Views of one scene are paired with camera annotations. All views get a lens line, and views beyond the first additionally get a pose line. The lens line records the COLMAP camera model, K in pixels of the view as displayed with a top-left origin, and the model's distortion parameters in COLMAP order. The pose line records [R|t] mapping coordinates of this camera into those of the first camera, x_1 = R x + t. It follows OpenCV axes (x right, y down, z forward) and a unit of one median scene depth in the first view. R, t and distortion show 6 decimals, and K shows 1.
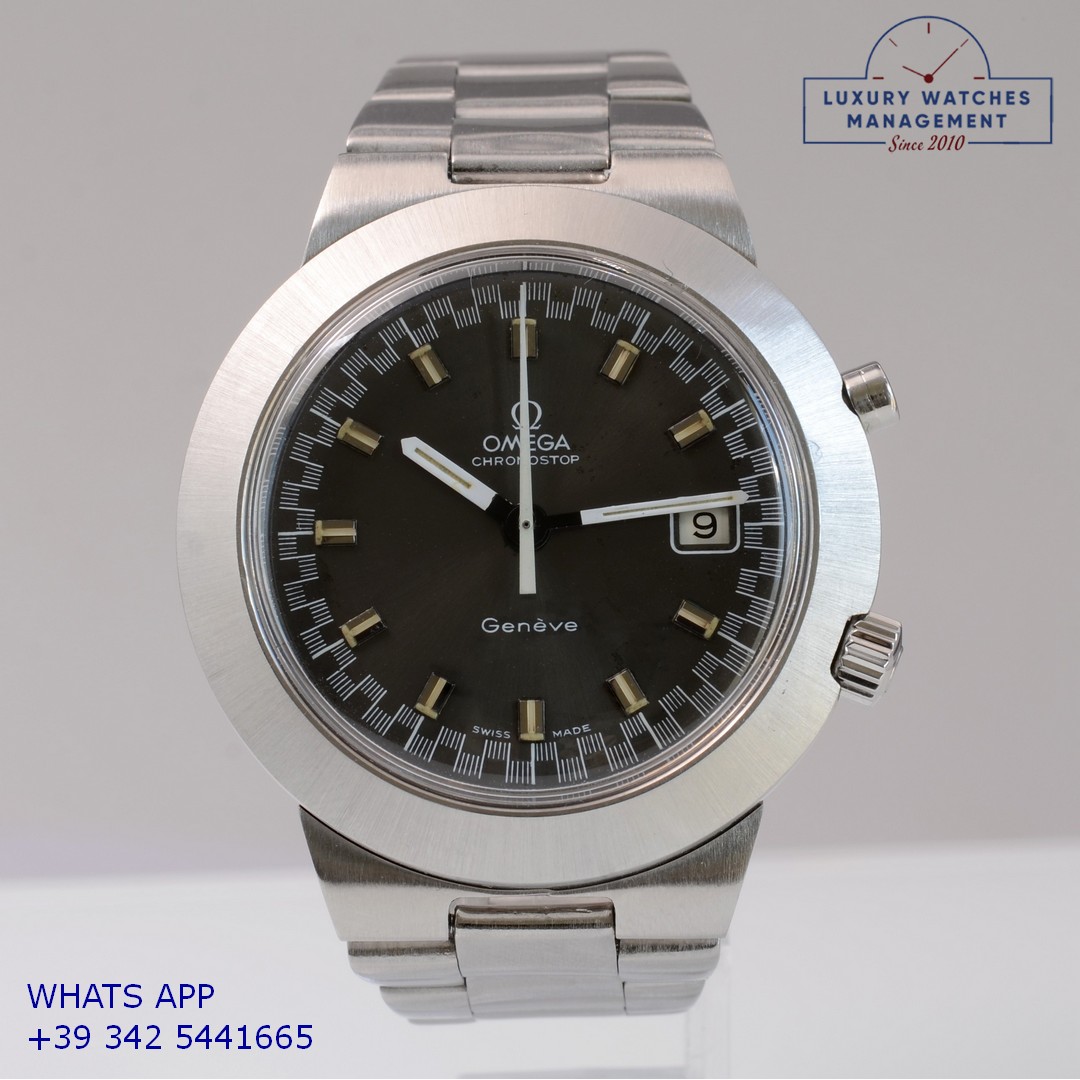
lens RADIAL K [[4634.6, 0, 540.0], [0, 4634.6, 540.0], [0, 0, 1]] dist [0.293943, 6.280733]
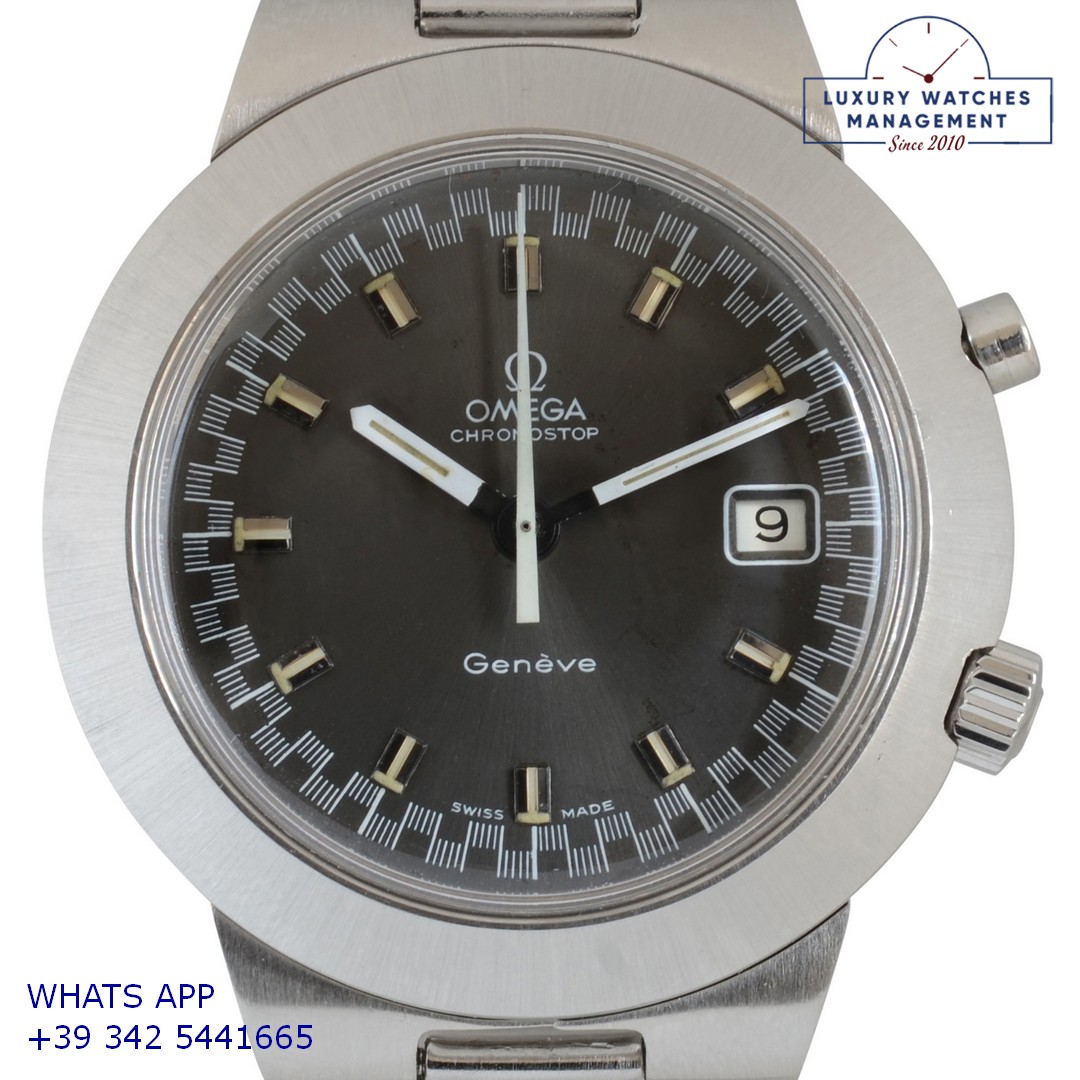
lens RADIAL K [[4634.6, 0, 540.0], [0, 4634.6, 540.0], [0, 0, 1]] dist [0.293943, 6.280733]
pose [[0.999863, 0.000979, 0.016554, -0.012703], [-0.002430, 0.996130, 0.087858, -0.064474], [-0.016403, -0.087886, 0.995995, 0.277215]]
